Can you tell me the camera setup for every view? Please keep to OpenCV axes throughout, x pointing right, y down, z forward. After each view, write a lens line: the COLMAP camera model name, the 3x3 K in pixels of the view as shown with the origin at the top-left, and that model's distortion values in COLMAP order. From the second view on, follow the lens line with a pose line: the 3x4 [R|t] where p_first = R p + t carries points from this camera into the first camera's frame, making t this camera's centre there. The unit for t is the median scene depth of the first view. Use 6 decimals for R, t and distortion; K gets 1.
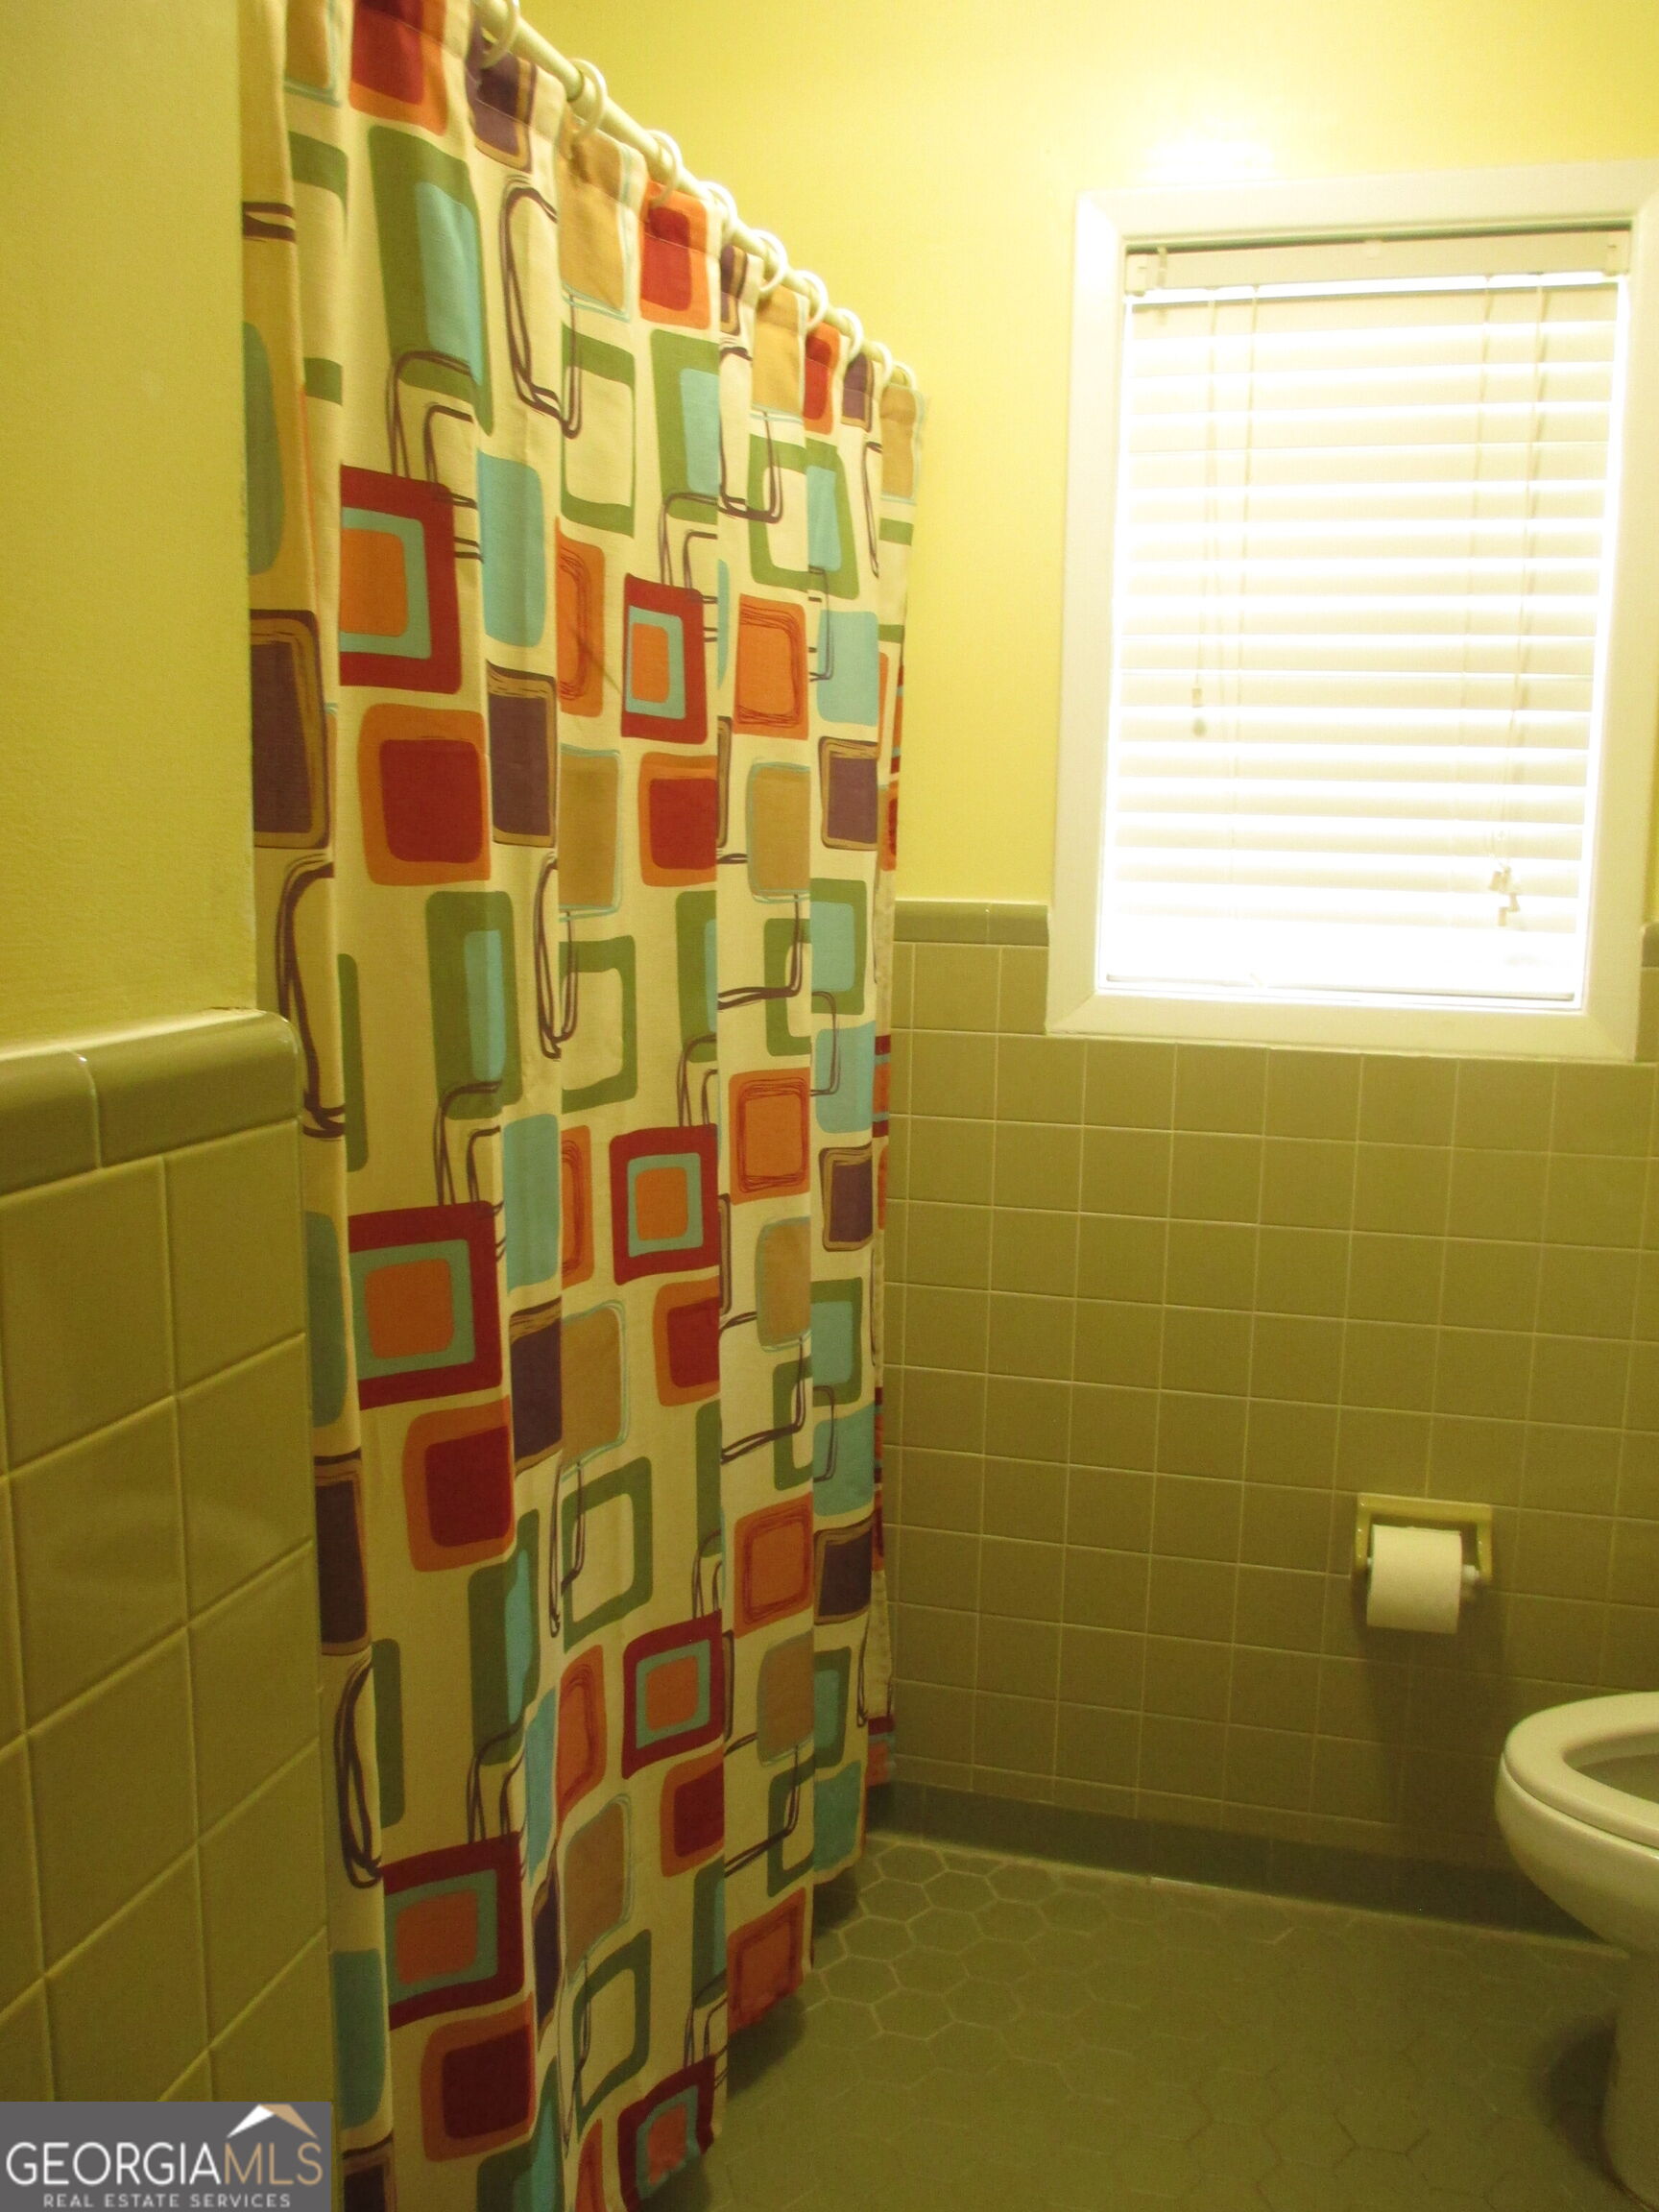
lens RADIAL K [[1803.7, 0, 829.5], [0, 1803.7, 1106.0], [0, 0, 1]] dist [-0.052233, 0.009525]
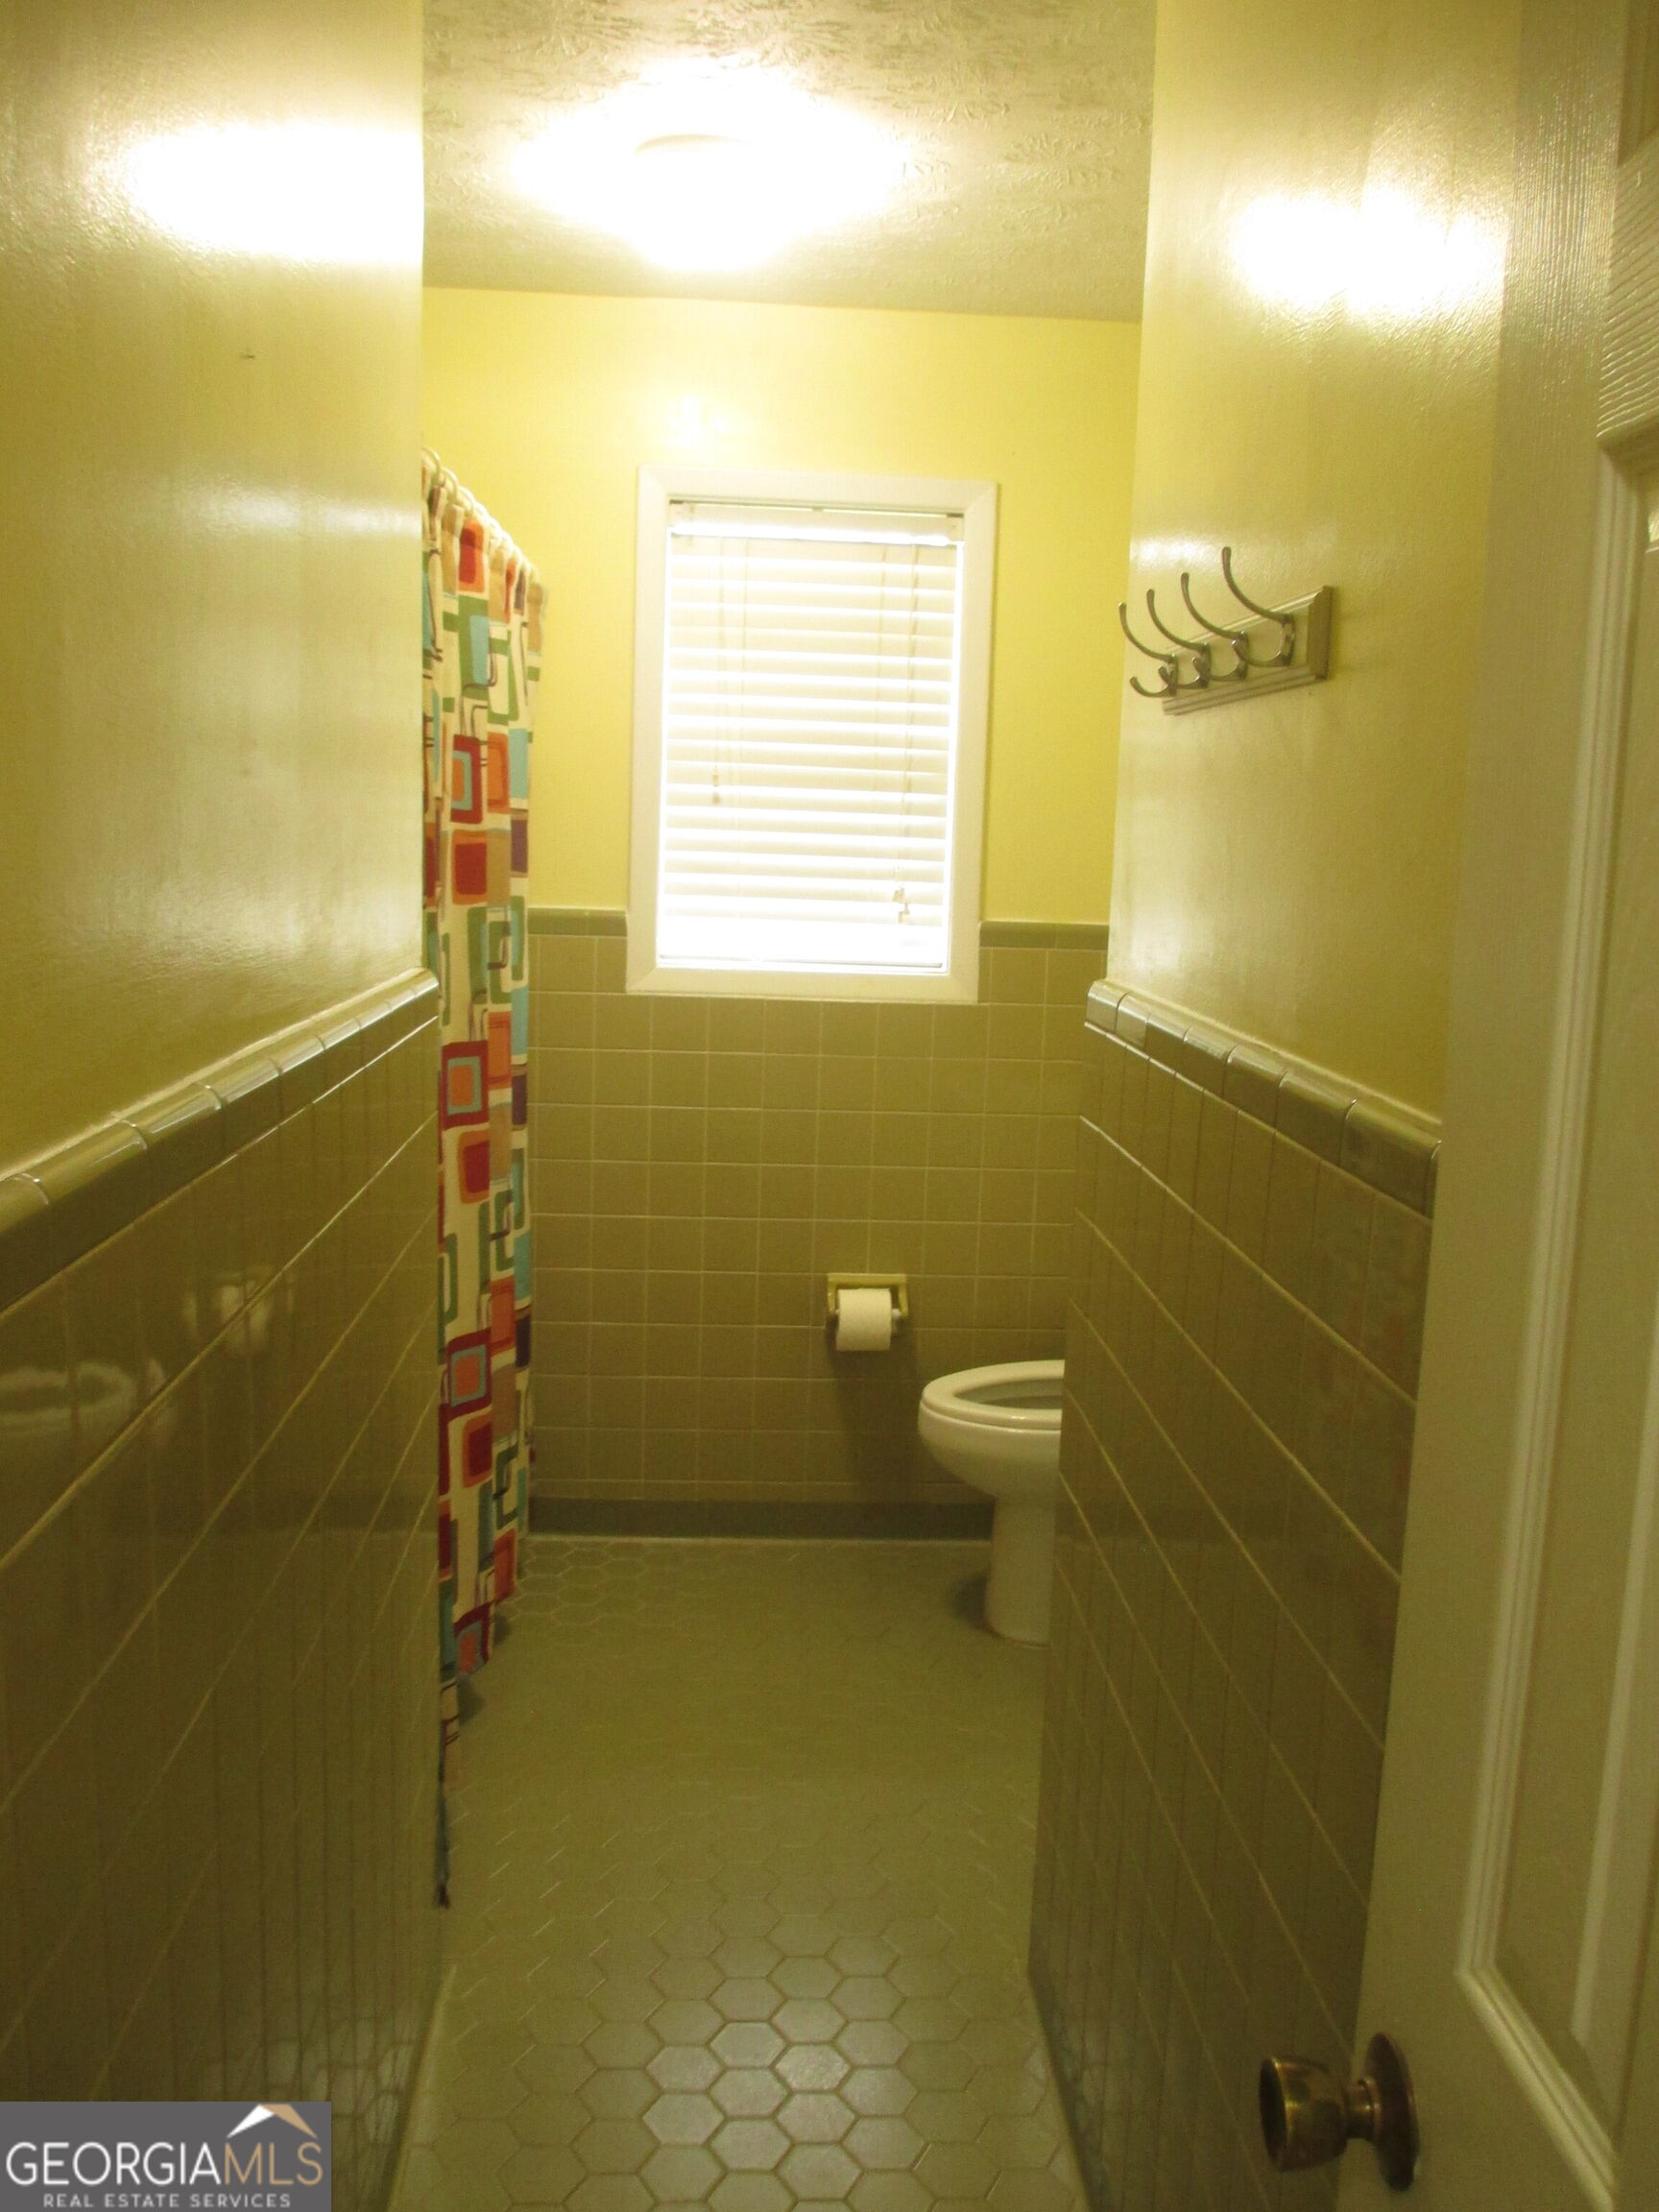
lens RADIAL K [[1803.7, 0, 829.5], [0, 1803.7, 1106.0], [0, 0, 1]] dist [-0.052233, 0.009525]
pose [[0.944342, -0.035420, 0.327052, -0.244521], [0.033153, 0.999372, 0.012506, 0.047561], [-0.327289, -0.000967, 0.944924, -0.571583]]
